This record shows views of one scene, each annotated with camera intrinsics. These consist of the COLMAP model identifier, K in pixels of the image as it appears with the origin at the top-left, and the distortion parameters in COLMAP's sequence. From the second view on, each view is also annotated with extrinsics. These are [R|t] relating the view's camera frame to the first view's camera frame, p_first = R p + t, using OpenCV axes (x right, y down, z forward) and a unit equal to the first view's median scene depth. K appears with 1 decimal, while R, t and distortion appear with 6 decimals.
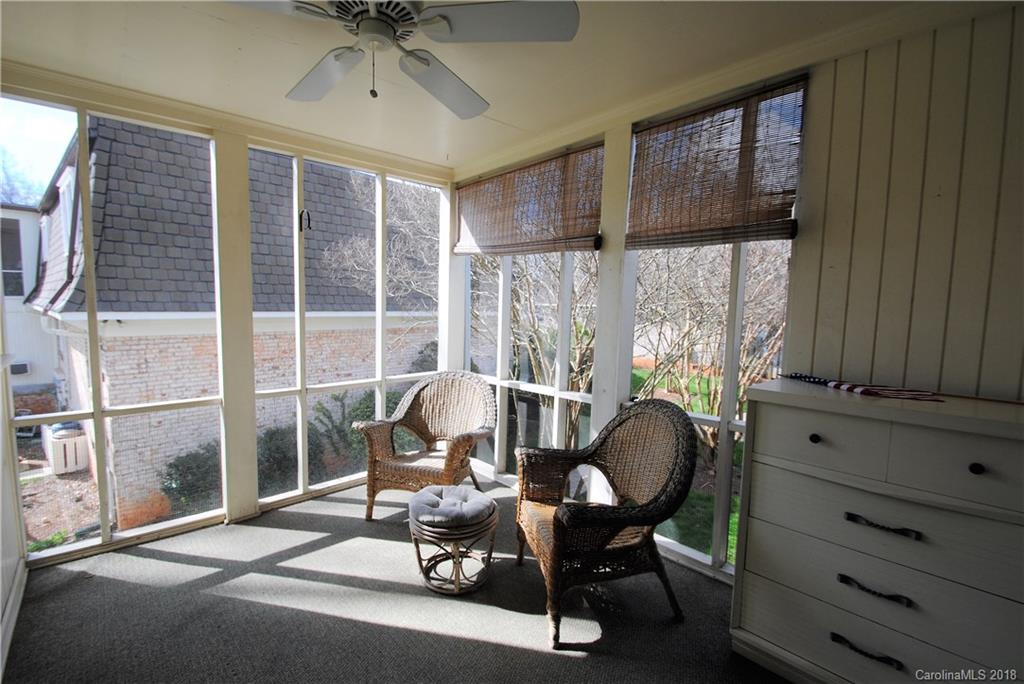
lens RADIAL K [[448.6, 0, 497.1], [0, 448.6, 345.2], [0, 0, 1]] dist [0.016758, -0.016511]
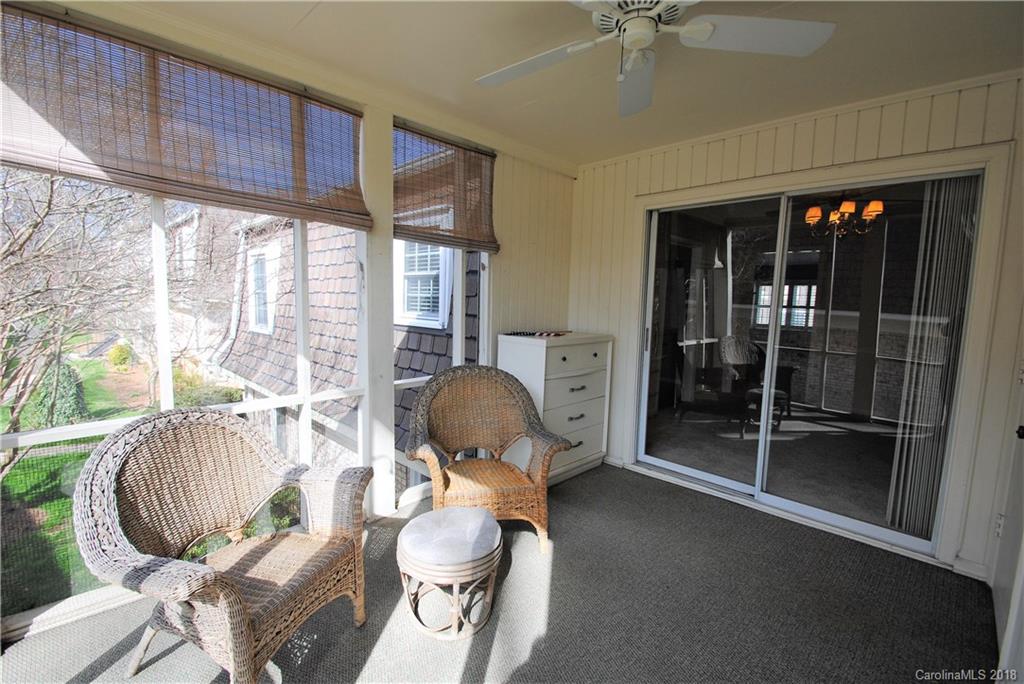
lens RADIAL K [[448.6, 0, 497.1], [0, 448.6, 345.2], [0, 0, 1]] dist [0.016758, -0.016511]
pose [[-0.042239, -0.119576, 0.991926, -0.787133], [0.061103, 0.990645, 0.122024, -0.076202], [-0.997237, 0.065764, -0.034538, 0.810301]]
